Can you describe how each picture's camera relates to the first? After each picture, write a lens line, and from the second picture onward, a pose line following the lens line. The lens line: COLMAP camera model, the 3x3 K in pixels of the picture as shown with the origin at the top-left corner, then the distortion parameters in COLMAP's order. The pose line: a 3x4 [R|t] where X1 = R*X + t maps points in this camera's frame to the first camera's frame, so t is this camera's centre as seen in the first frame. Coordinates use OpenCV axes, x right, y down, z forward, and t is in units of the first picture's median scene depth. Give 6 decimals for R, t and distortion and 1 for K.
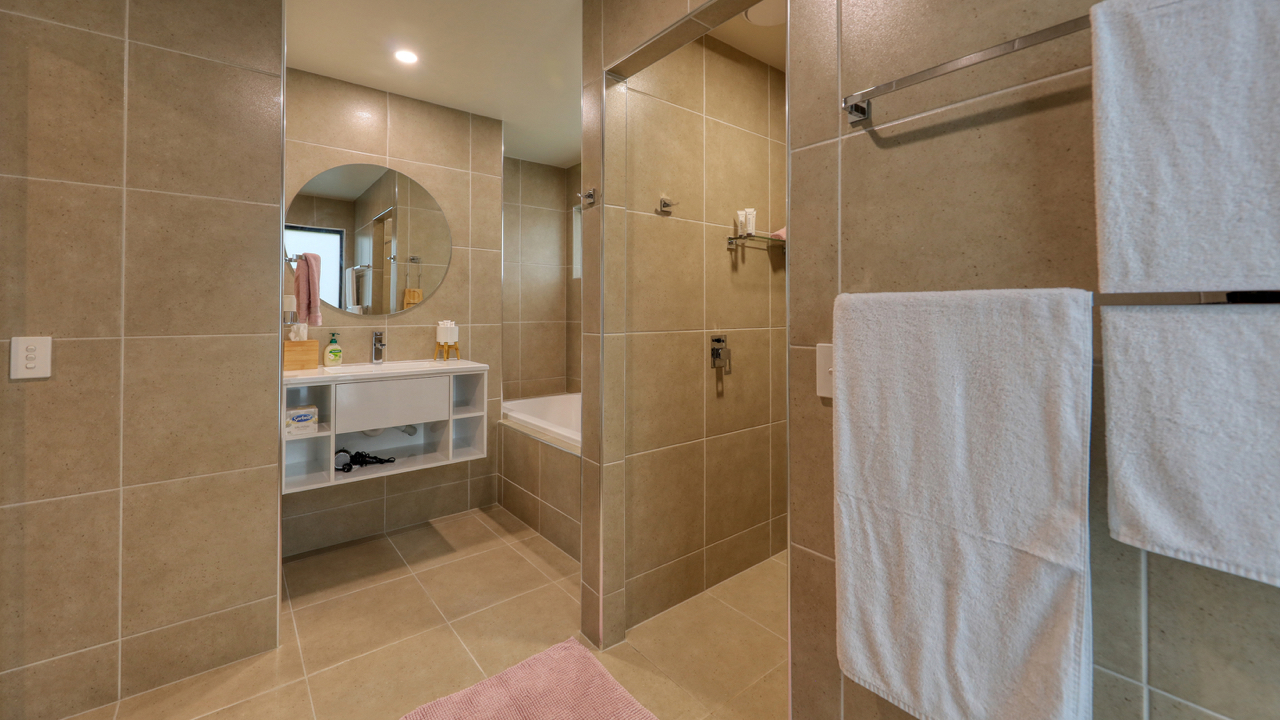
lens RADIAL K [[512.6, 0, 643.2], [0, 512.6, 306.4], [0, 0, 1]] dist [-0.000871, -0.000030]
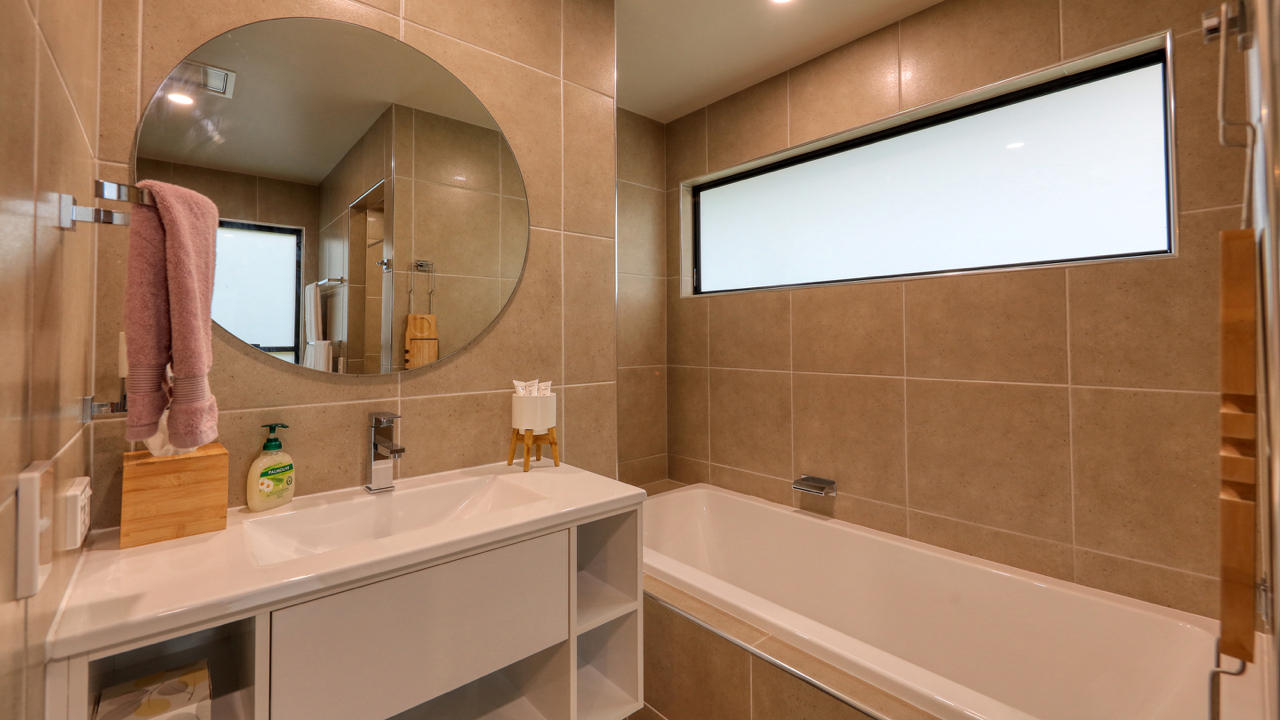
lens RADIAL K [[523.9, 0, 642.4], [0, 523.9, 328.7], [0, 0, 1]] dist [0.011171, -0.000086]
pose [[0.999064, -0.003381, 0.043119, -0.281175], [0.003732, 0.999961, -0.008061, -0.014678], [-0.043090, 0.008214, 0.999037, 0.485527]]
